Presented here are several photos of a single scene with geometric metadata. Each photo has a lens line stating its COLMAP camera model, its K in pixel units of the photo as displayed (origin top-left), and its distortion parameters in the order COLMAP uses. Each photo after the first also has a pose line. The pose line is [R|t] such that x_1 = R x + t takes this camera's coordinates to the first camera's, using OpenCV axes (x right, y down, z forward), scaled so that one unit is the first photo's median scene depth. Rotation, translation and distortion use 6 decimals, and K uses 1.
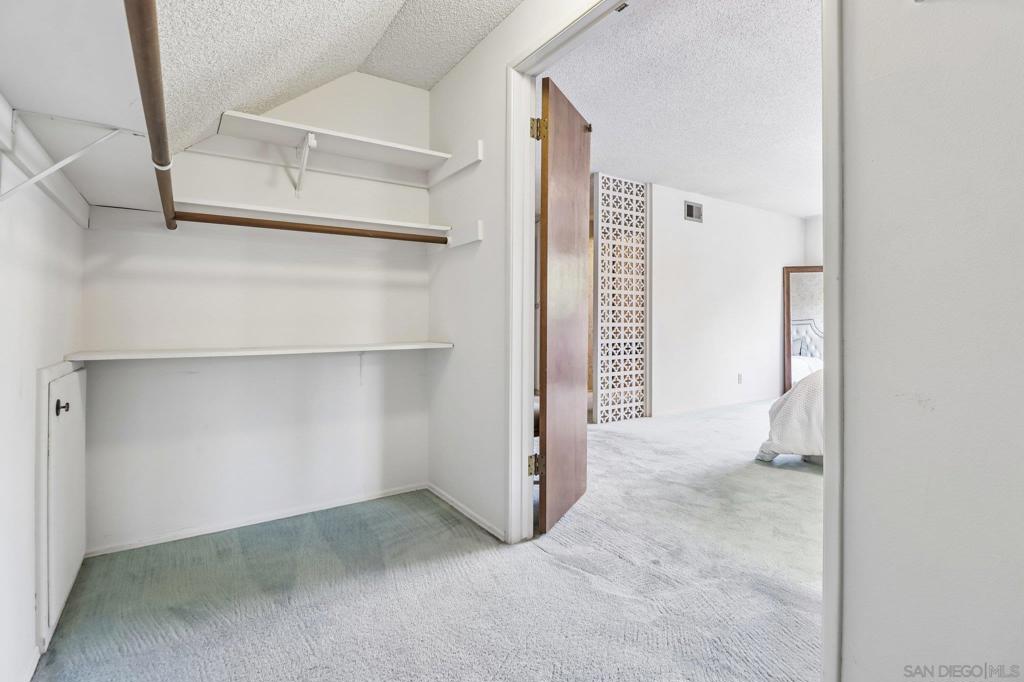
lens RADIAL K [[500.1, 0, 504.5], [0, 500.1, 333.9], [0, 0, 1]] dist [-0.010271, -0.005038]
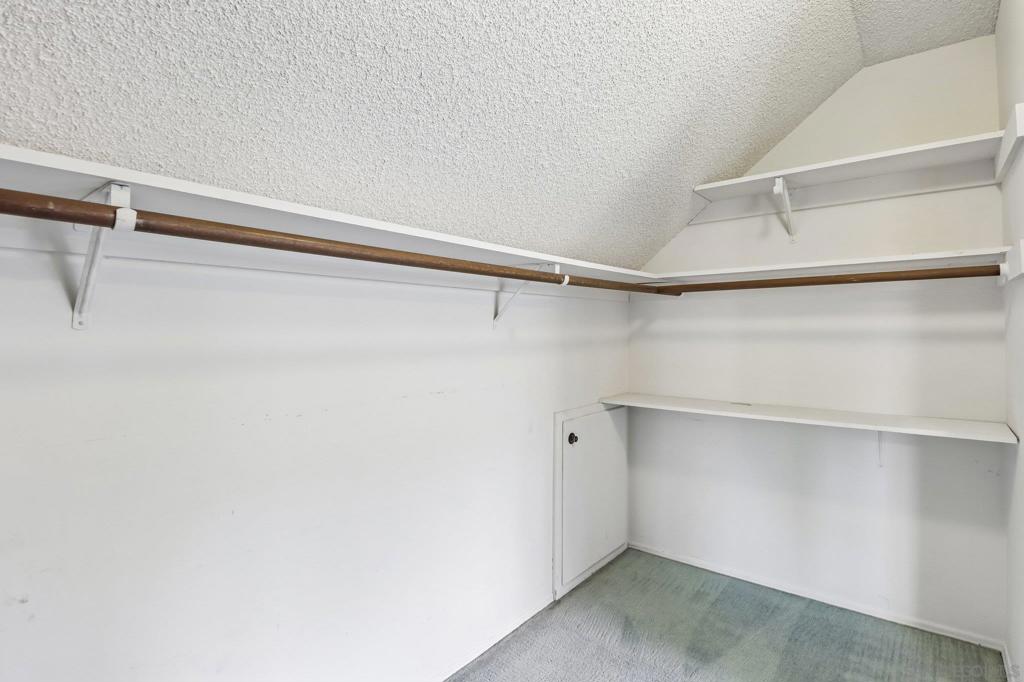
lens RADIAL K [[500.1, 0, 504.2], [0, 500.1, 333.3], [0, 0, 1]] dist [-0.010271, -0.005038]
pose [[0.287854, 0.001147, -0.957674, 0.327598], [-0.011658, 0.999929, -0.002306, -0.112196], [0.957603, 0.011829, 0.287847, 0.267247]]
